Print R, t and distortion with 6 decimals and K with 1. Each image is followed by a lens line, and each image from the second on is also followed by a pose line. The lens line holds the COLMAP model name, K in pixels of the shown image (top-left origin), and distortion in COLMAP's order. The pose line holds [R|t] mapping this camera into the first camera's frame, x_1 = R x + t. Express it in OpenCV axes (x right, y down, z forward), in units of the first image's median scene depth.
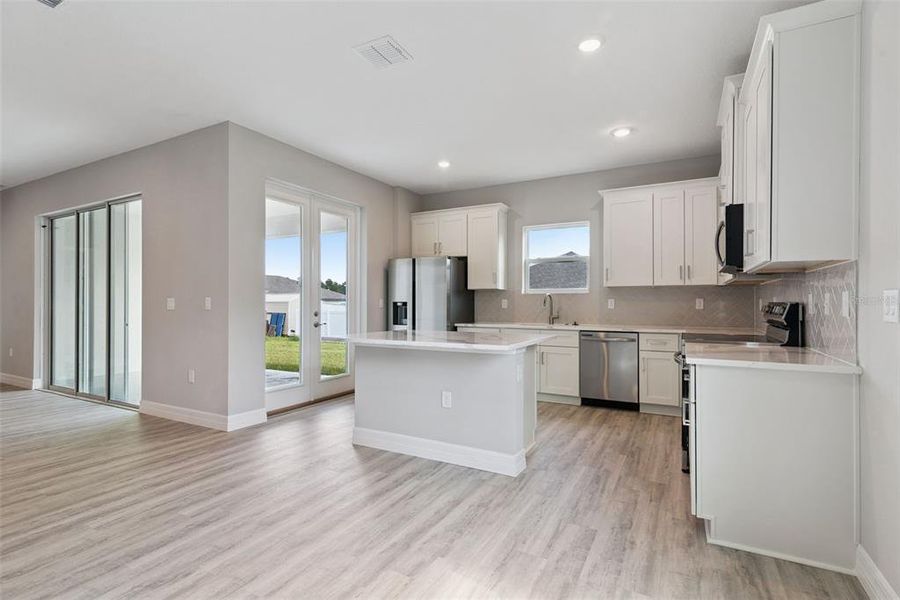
lens RADIAL K [[446.9, 0, 450.0], [0, 446.9, 300.0], [0, 0, 1]] dist [0.003986, 0.000350]
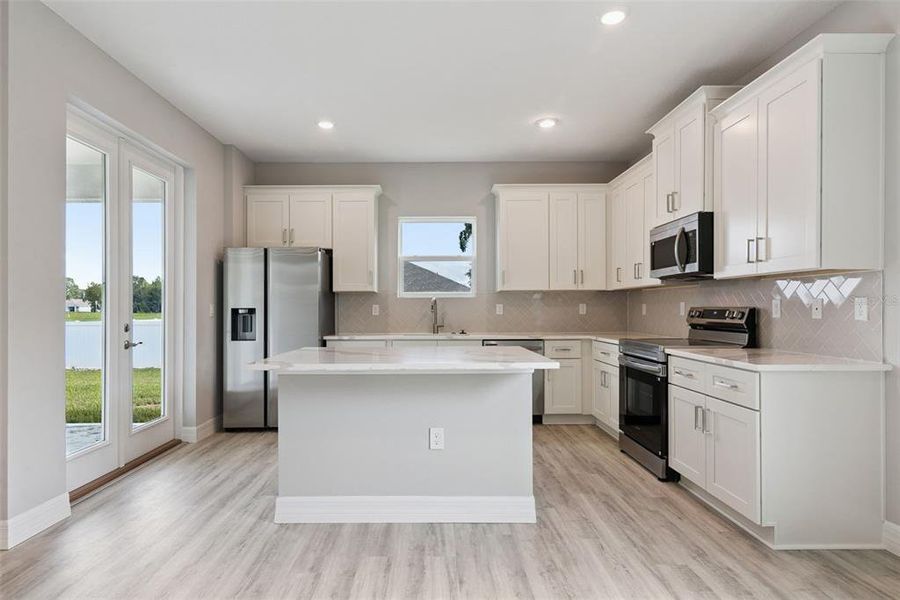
lens RADIAL K [[508.8, 0, 447.4], [0, 508.8, 304.2], [0, 0, 1]] dist [0.005952, -0.000552]
pose [[0.872513, 0.000199, 0.488590, -0.264279], [0.000913, 0.999998, -0.002038, -0.000259], [-0.488590, 0.002224, 0.872511, 0.158918]]
